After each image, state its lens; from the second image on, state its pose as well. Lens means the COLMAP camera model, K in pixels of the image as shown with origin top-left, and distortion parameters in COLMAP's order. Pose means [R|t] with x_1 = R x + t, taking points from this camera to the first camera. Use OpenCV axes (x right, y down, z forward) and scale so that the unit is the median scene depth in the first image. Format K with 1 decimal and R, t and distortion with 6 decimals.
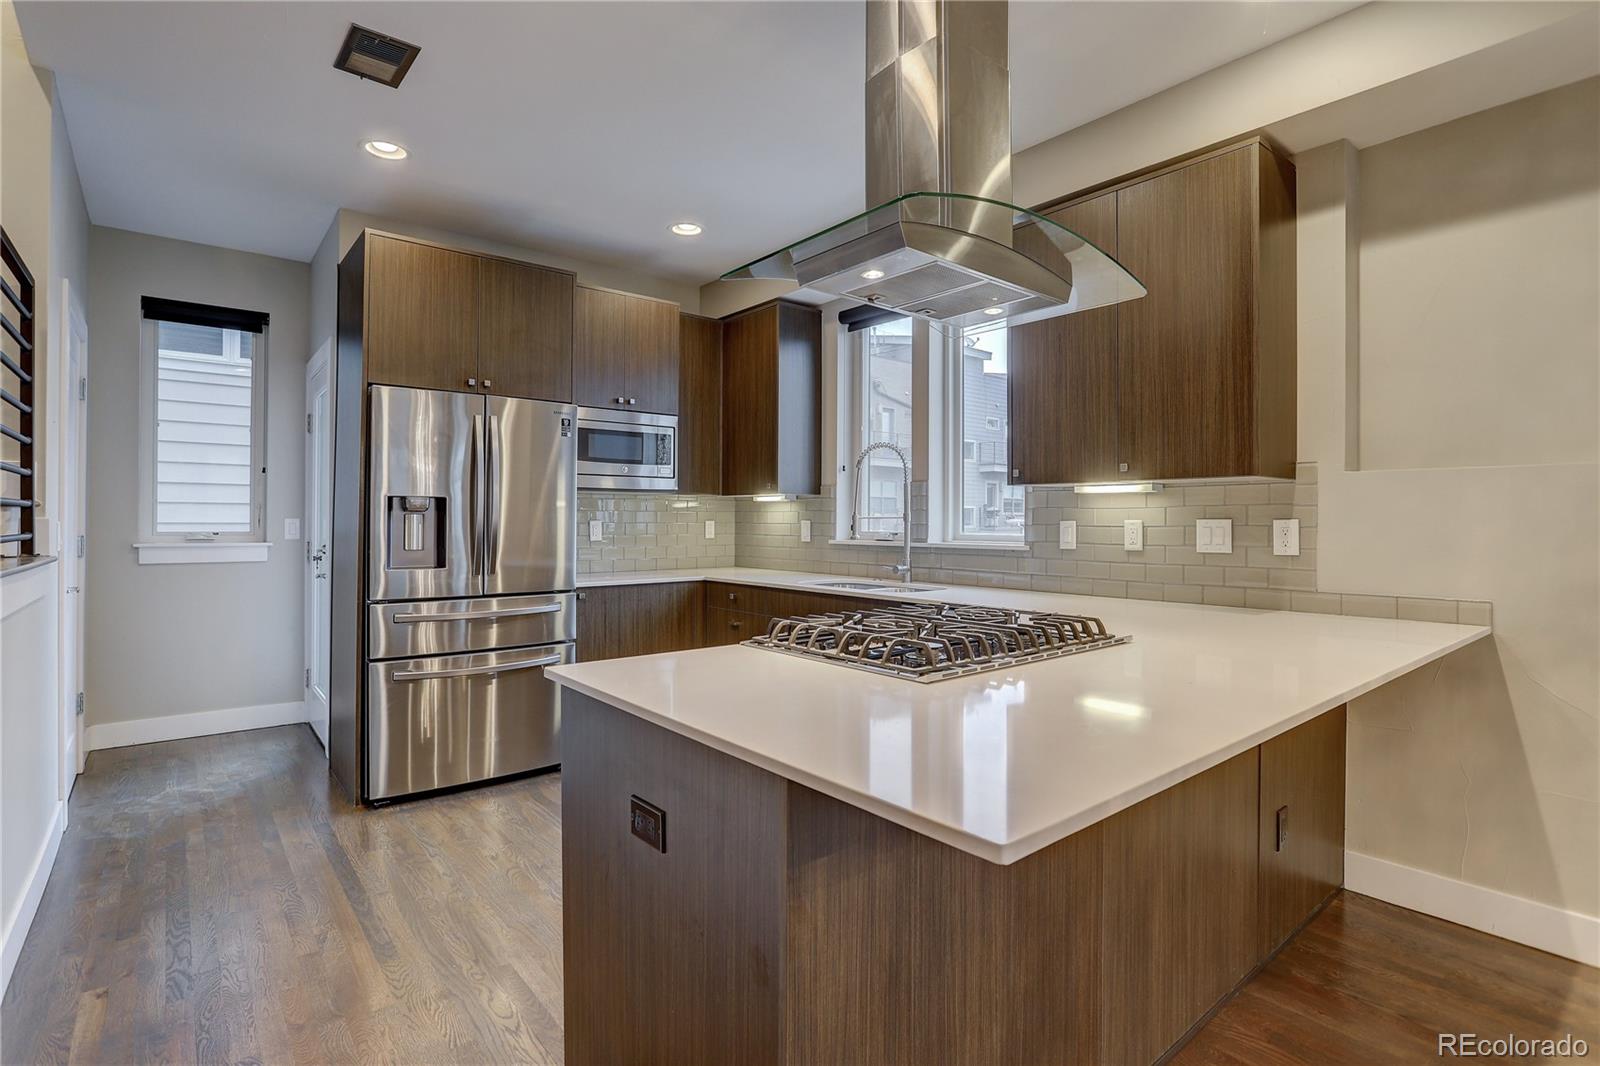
lens RADIAL K [[772.4, 0, 785.0], [0, 772.4, 521.8], [0, 0, 1]] dist [-0.044068, 0.014296]
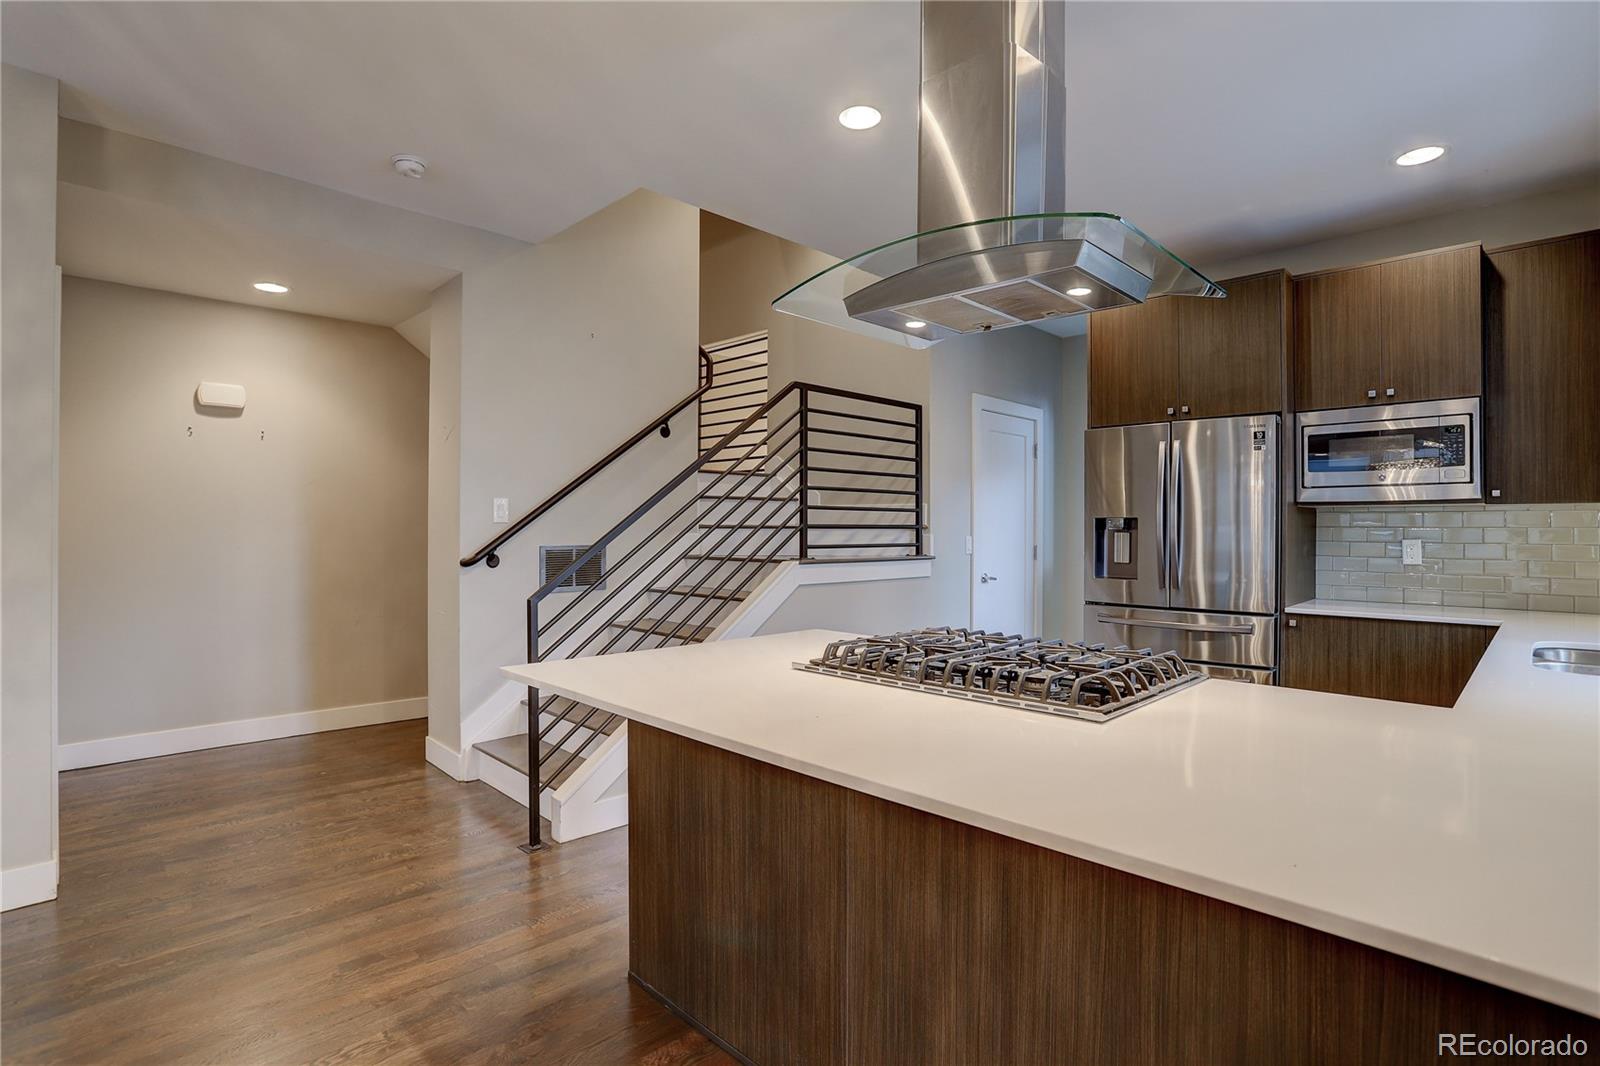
lens RADIAL K [[772.4, 0, 799.9], [0, 772.4, 528.6], [0, 0, 1]] dist [-0.044068, 0.014296]
pose [[0.102568, -0.001691, -0.994725, 0.590413], [-0.006042, 0.999979, -0.002323, -0.008895], [0.994708, 0.006248, 0.102556, 0.345970]]
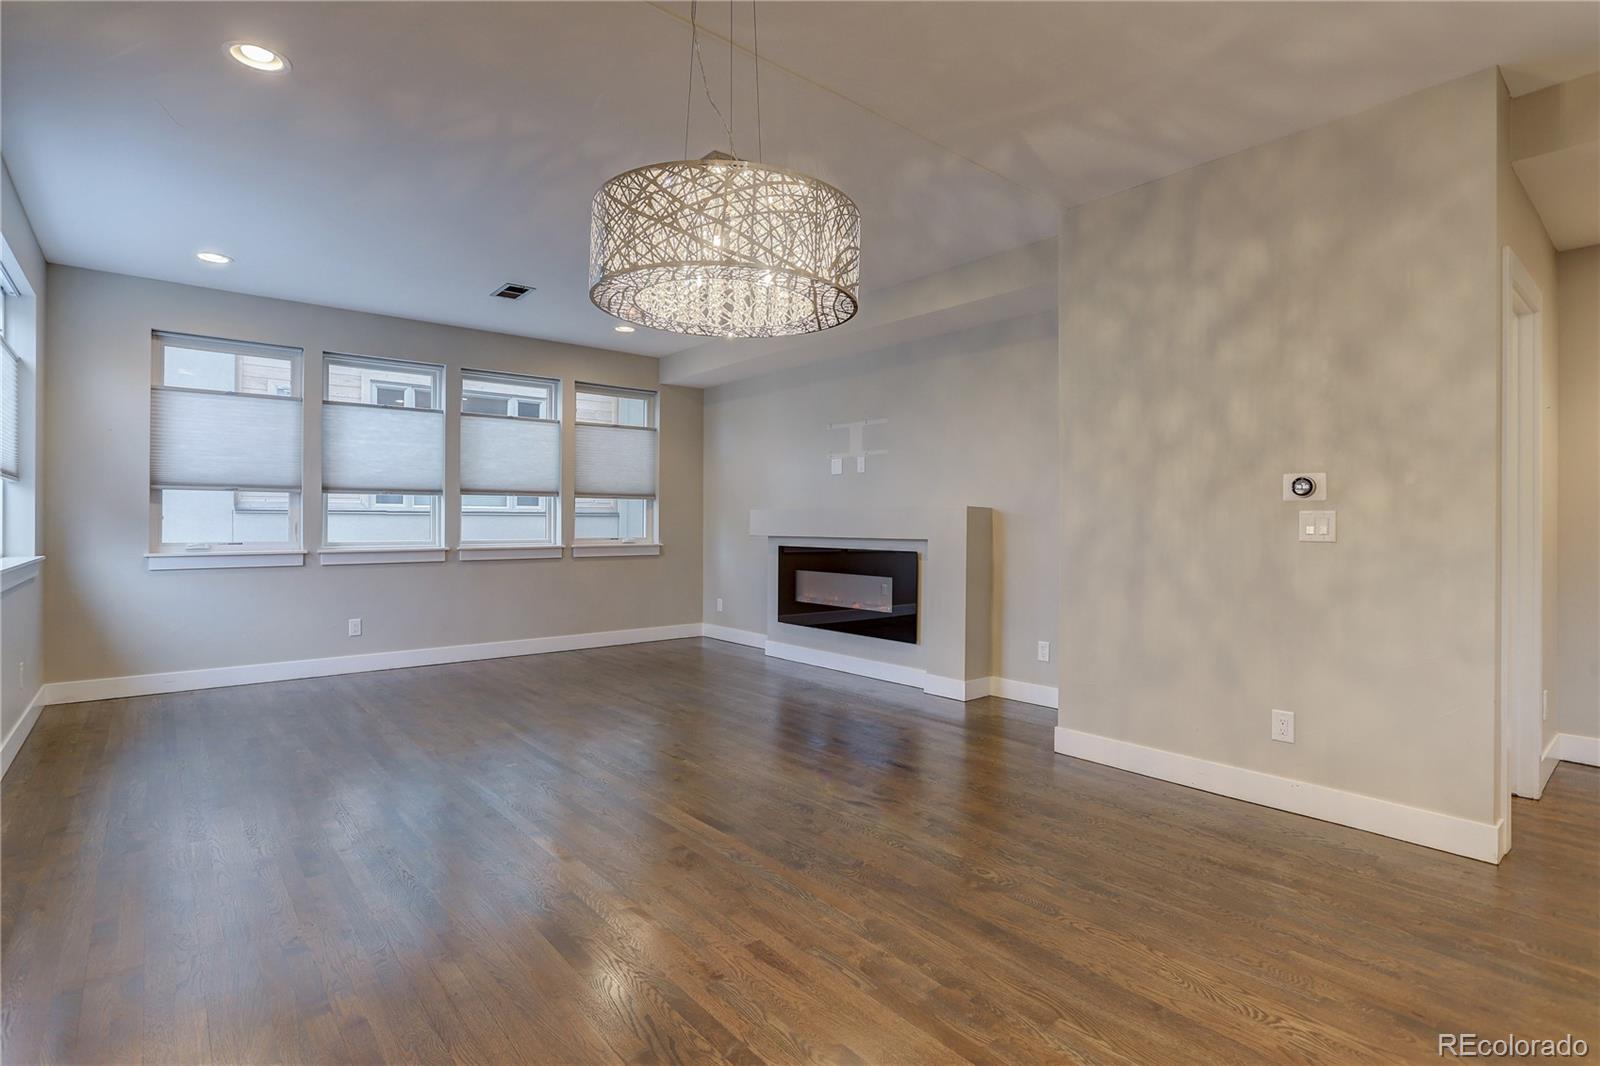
lens RADIAL K [[772.4, 0, 793.5], [0, 772.4, 524.2], [0, 0, 1]] dist [-0.044068, 0.014296]
pose [[-0.999818, -0.009890, -0.016286, 0.513881], [-0.010039, 0.999908, 0.009109, 0.013881], [0.016195, 0.009271, -0.999826, 0.429577]]
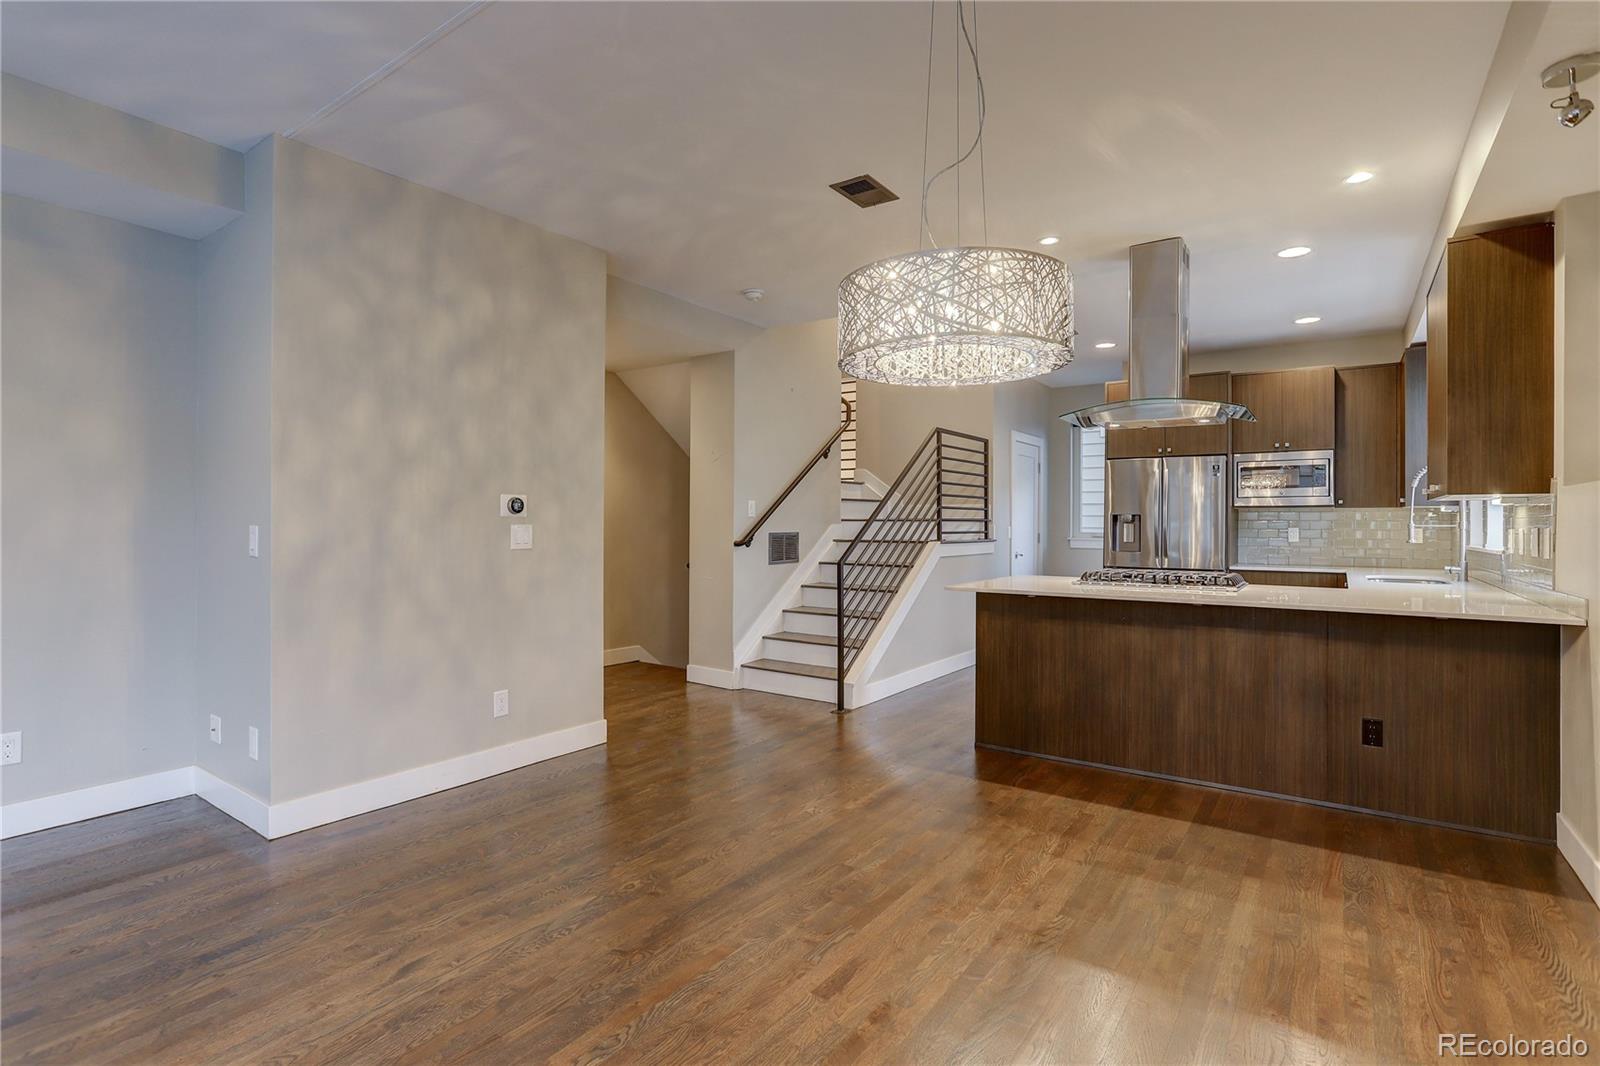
lens RADIAL K [[772.4, 0, 790.8], [0, 772.4, 523.5], [0, 0, 1]] dist [-0.044068, 0.014296]
pose [[0.262147, -0.001363, -0.965027, 1.046999], [-0.005351, 0.999982, -0.002866, 0.000274], [0.965013, 0.005915, 0.262134, -0.300212]]
